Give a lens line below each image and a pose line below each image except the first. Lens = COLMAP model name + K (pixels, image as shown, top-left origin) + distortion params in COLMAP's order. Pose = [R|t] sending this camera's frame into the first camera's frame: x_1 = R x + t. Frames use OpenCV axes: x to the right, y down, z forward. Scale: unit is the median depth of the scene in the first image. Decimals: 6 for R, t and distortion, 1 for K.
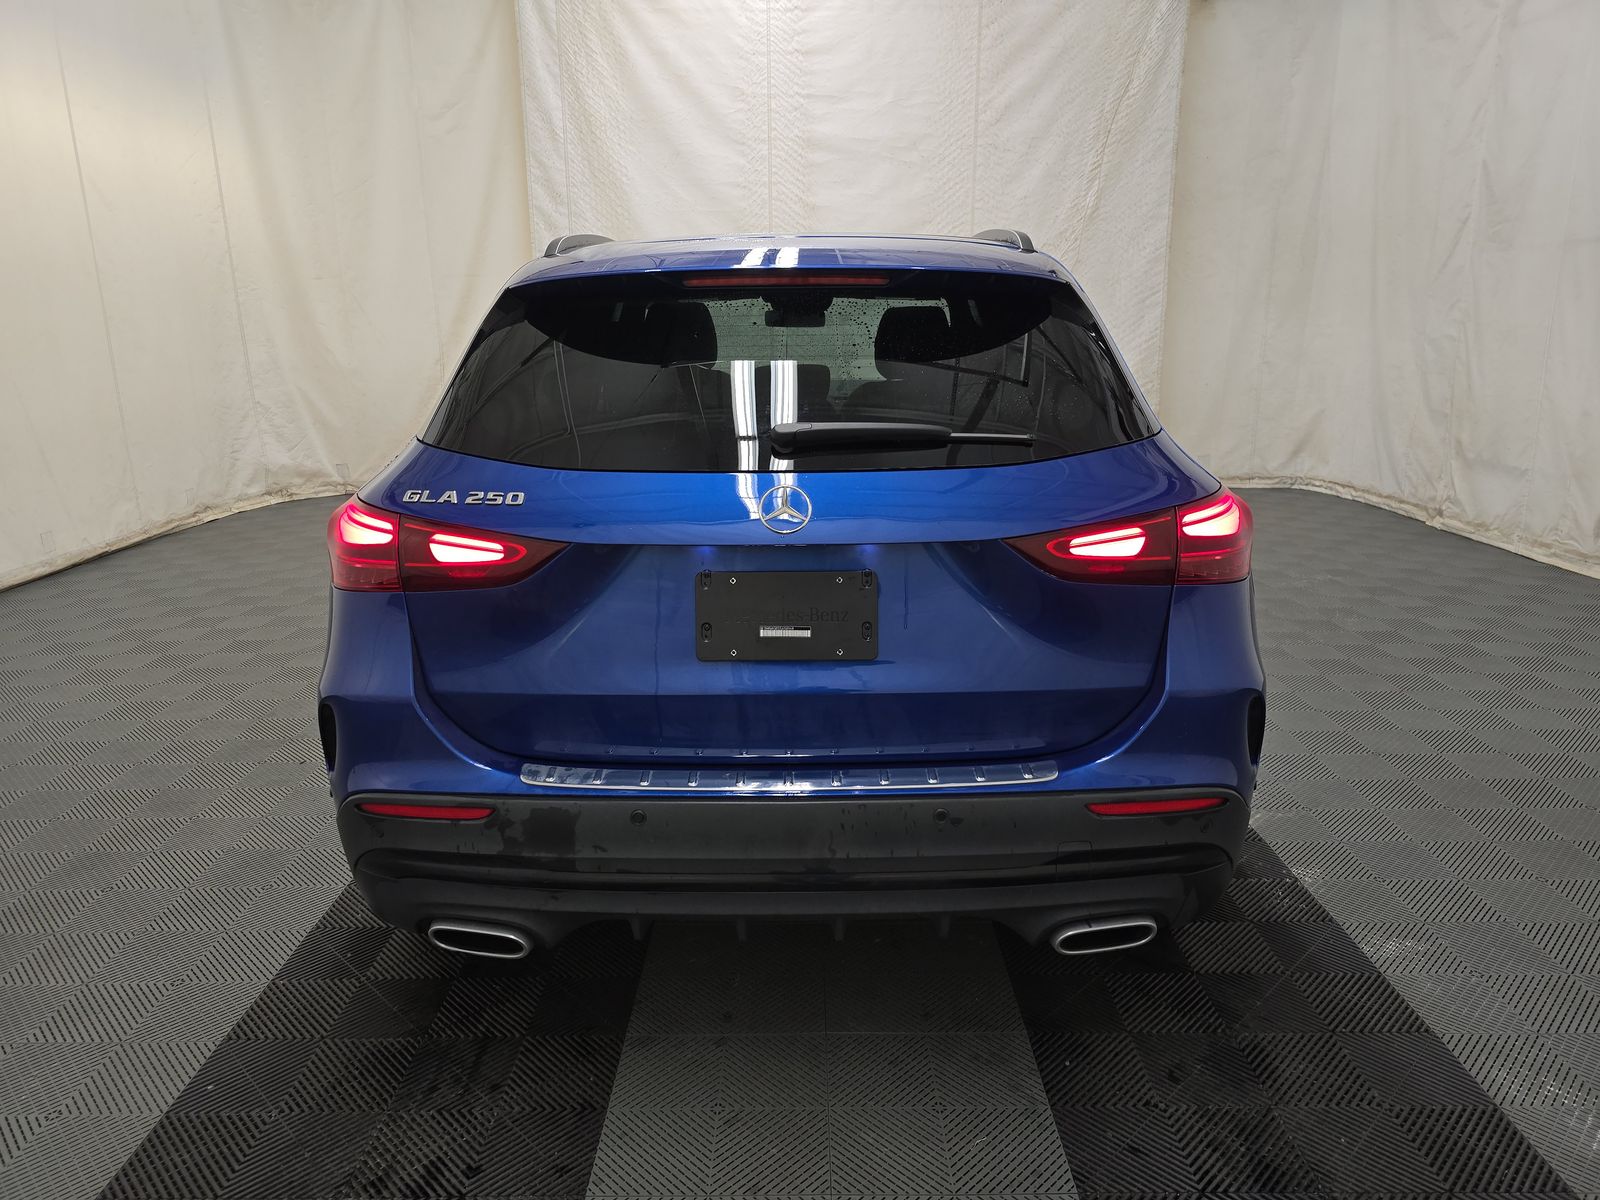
lens RADIAL K [[1069.7, 0, 800.0], [0, 1069.7, 600.0], [0, 0, 1]] dist [0.043166, -0.038993]
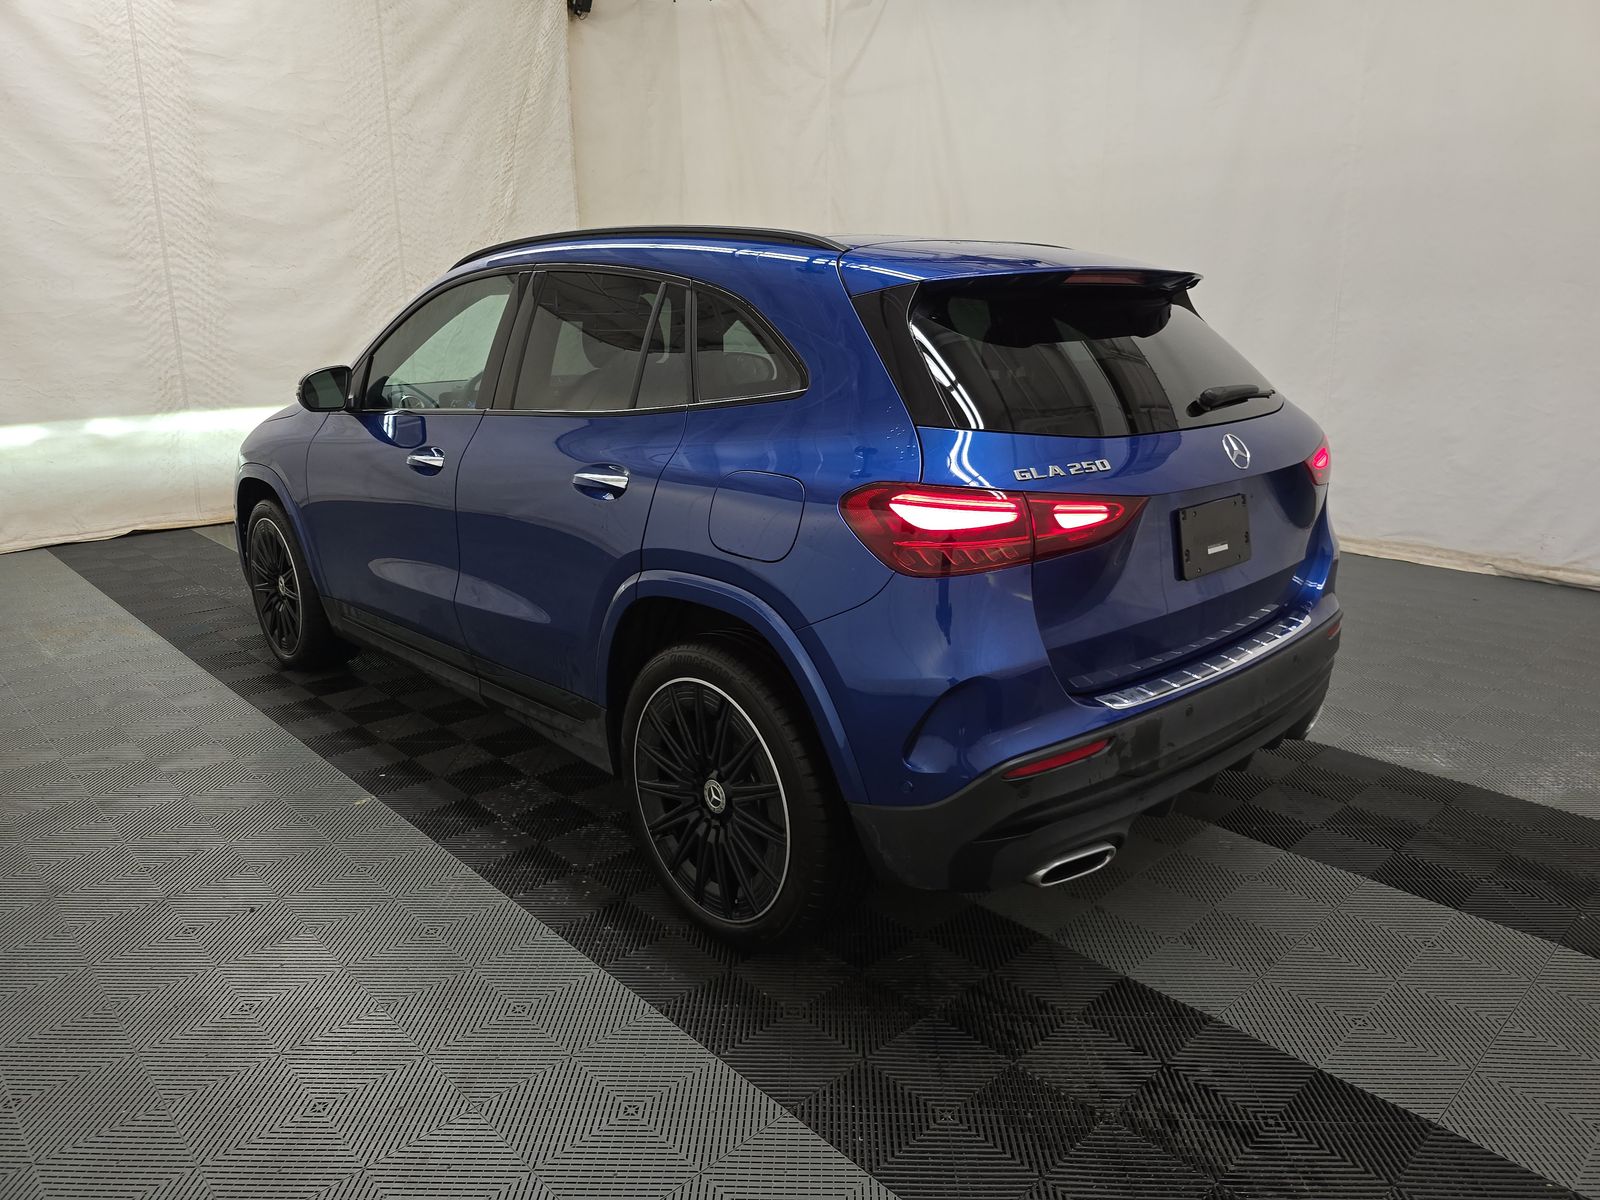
lens RADIAL K [[1066.2, 0, 800.0], [0, 1066.2, 600.0], [0, 0, 1]] dist [0.034057, -0.028482]
pose [[0.726334, -0.174202, 0.664901, -0.279986], [0.173289, 0.982513, 0.068116, -0.018889], [-0.665139, 0.065745, 0.743819, 0.080216]]
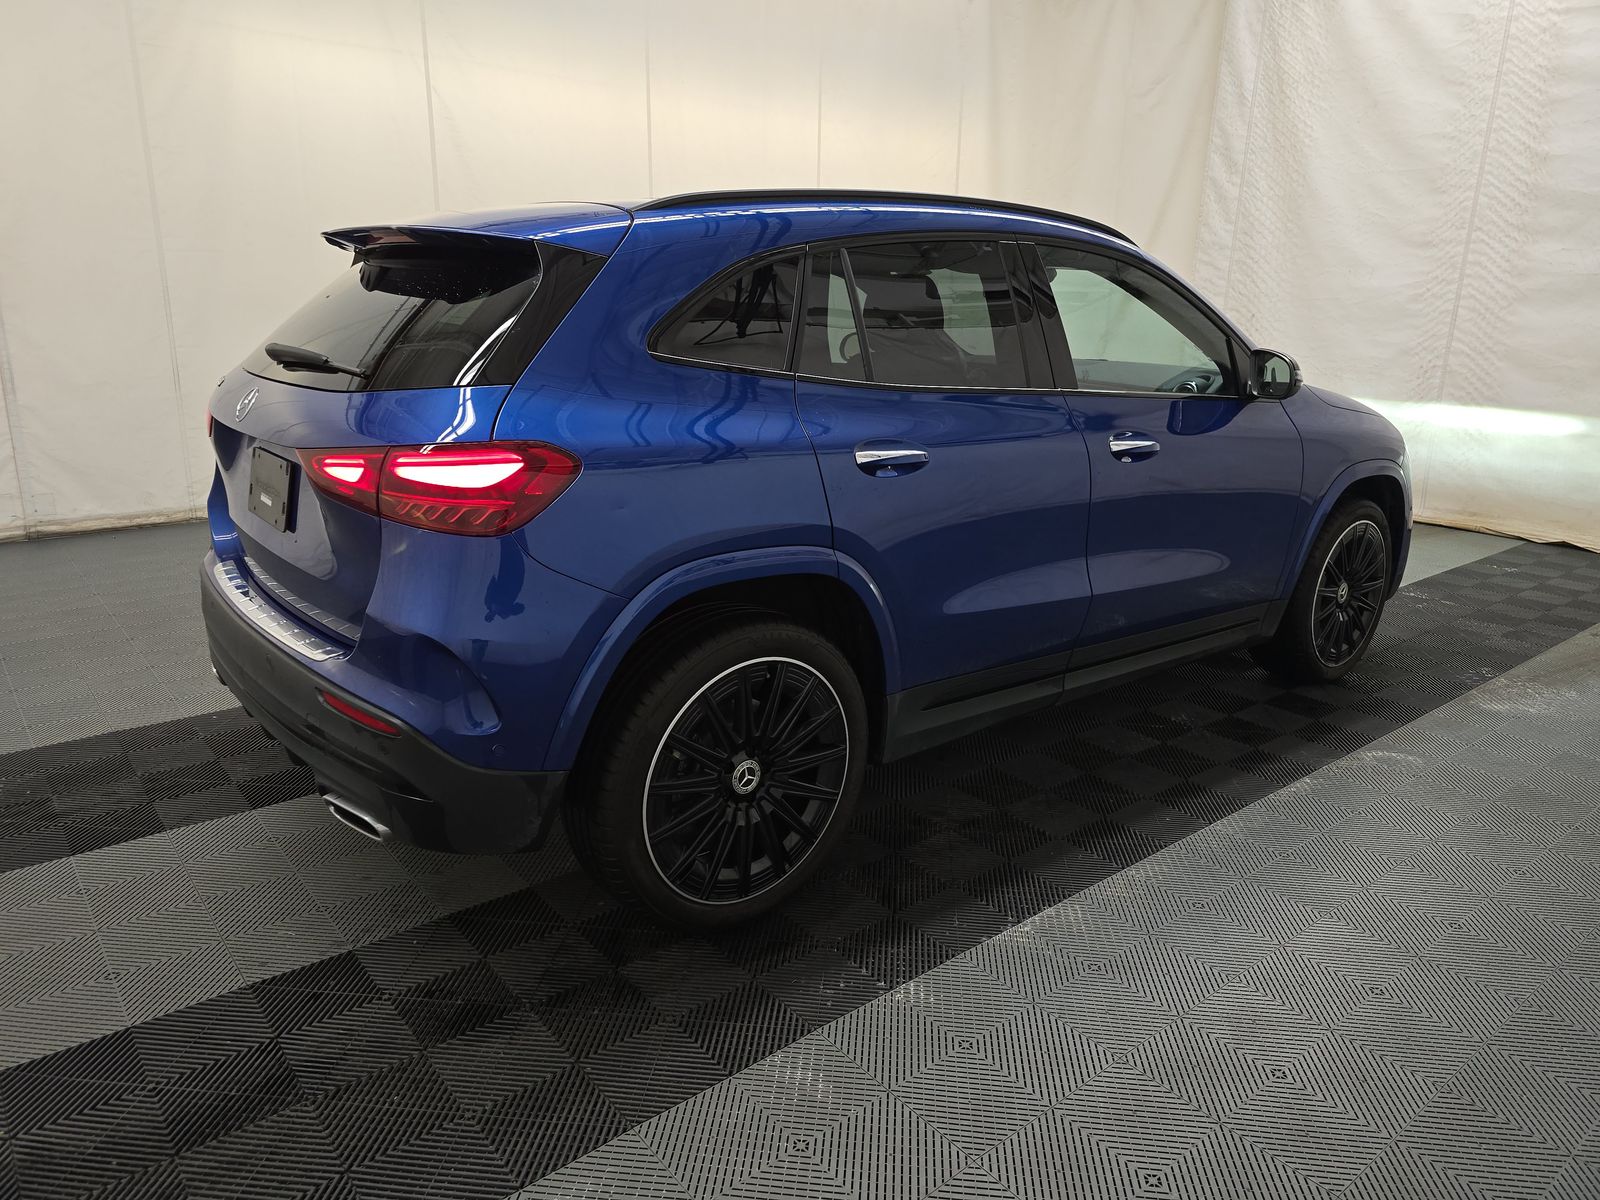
lens RADIAL K [[1066.2, 0, 800.0], [0, 1066.2, 600.0], [0, 0, 1]] dist [0.034057, -0.028482]
pose [[0.634839, 0.235925, -0.735743, 0.320378], [-0.223339, 0.967624, 0.117572, -0.034890], [0.739661, 0.089681, 0.666977, 0.133112]]
